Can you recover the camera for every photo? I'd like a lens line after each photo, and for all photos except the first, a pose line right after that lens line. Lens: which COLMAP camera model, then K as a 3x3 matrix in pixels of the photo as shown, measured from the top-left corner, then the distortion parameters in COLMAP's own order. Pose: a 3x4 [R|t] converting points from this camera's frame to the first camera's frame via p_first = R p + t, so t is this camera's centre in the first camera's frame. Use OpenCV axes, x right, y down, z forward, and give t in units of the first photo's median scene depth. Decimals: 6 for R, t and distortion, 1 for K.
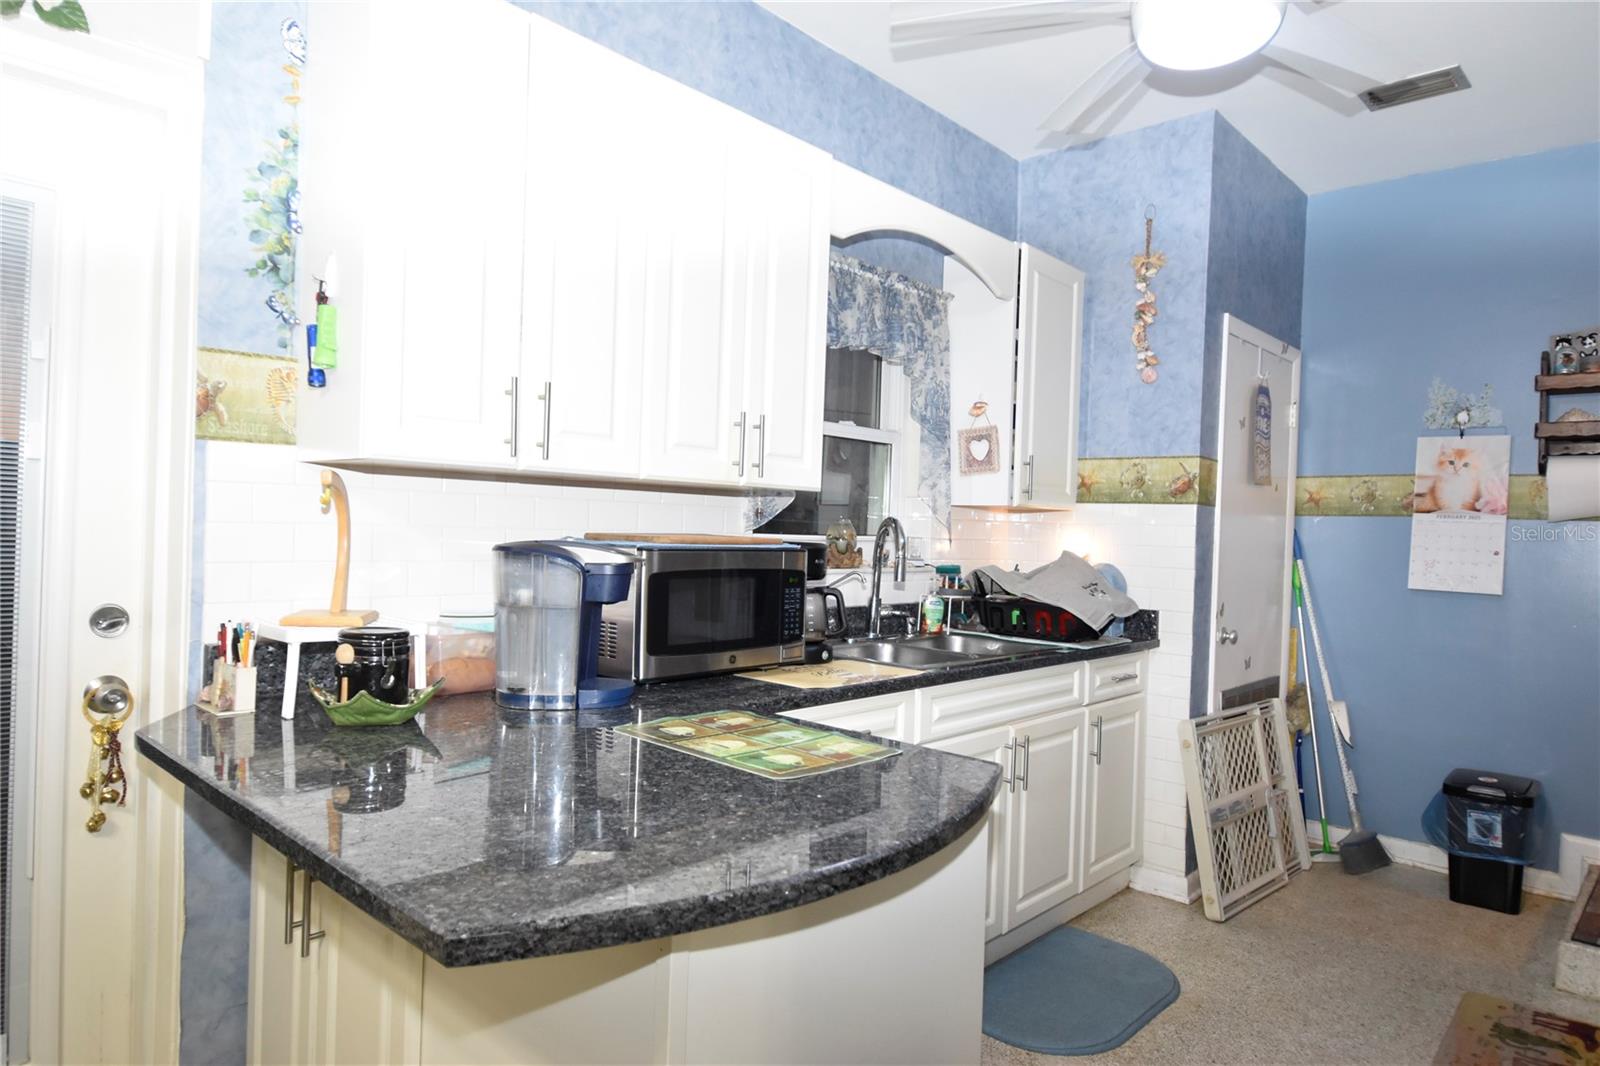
lens RADIAL K [[946.8, 0, 800.0], [0, 946.8, 533.0], [0, 0, 1]] dist [-0.003564, -0.001736]
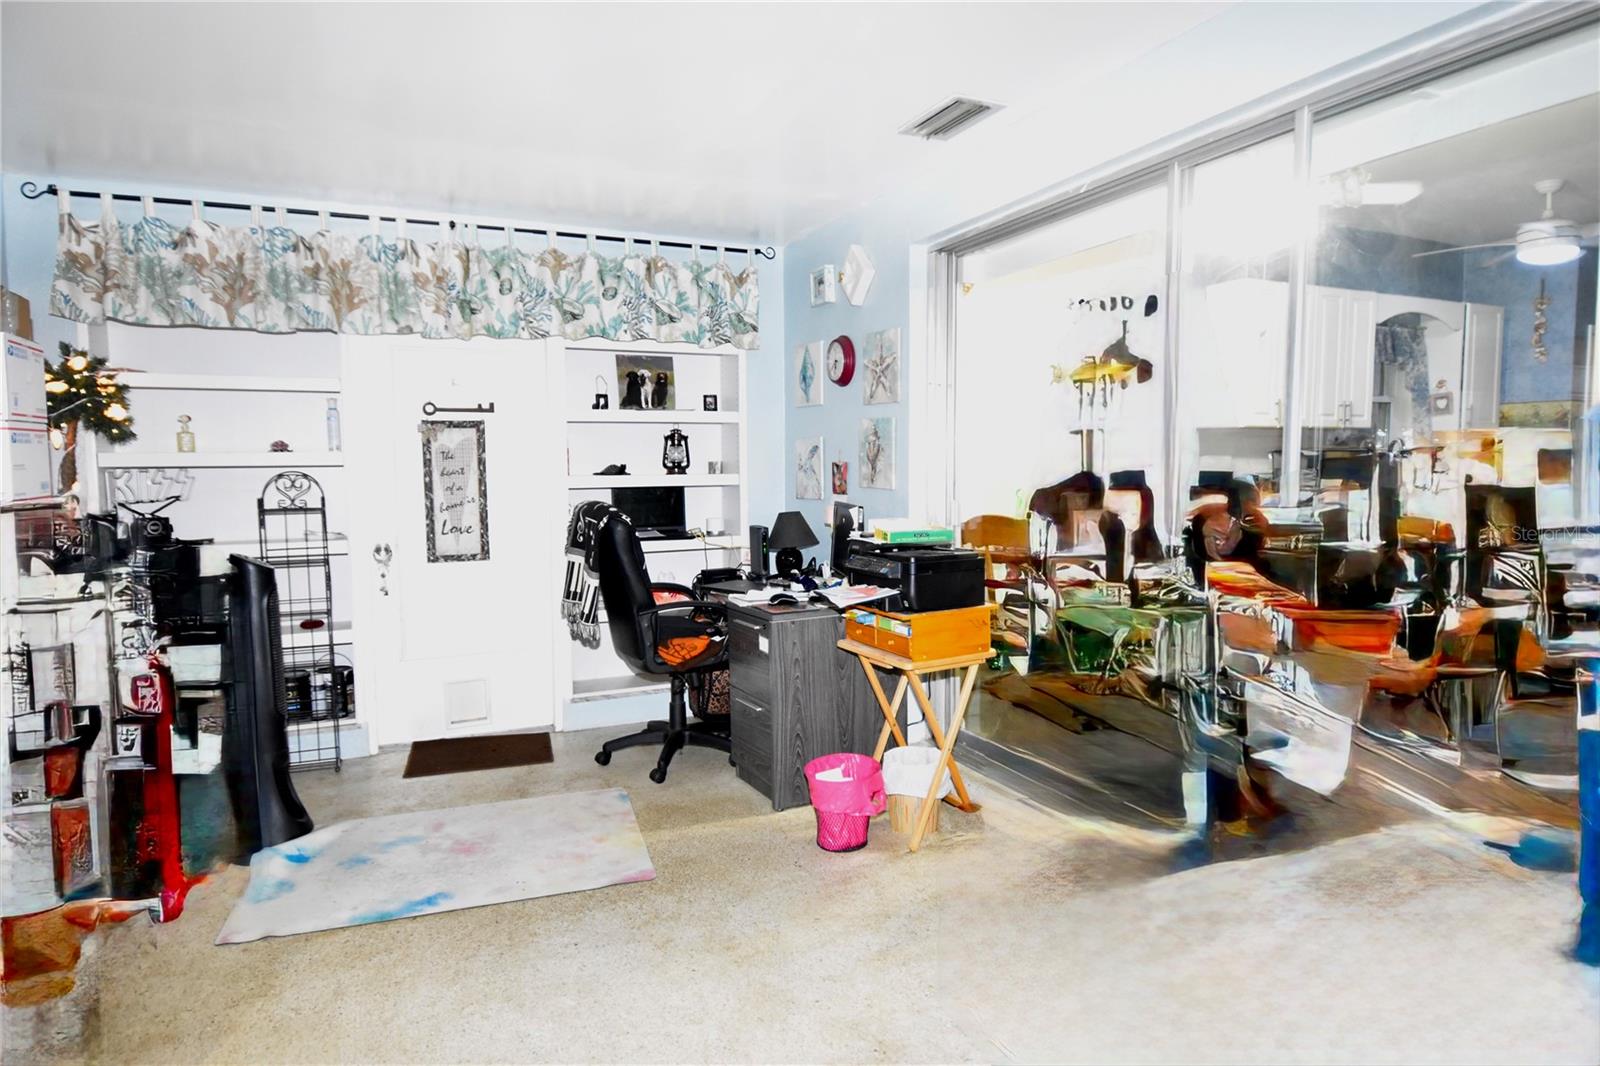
lens RADIAL K [[946.8, 0, 800.0], [0, 946.8, 533.0], [0, 0, 1]] dist [-0.003564, -0.001736]
pose [[0.930648, -0.010483, -0.365766, -0.376845], [0.029648, 0.998463, 0.046821, 0.058562], [0.364713, -0.054418, 0.929528, -1.501900]]
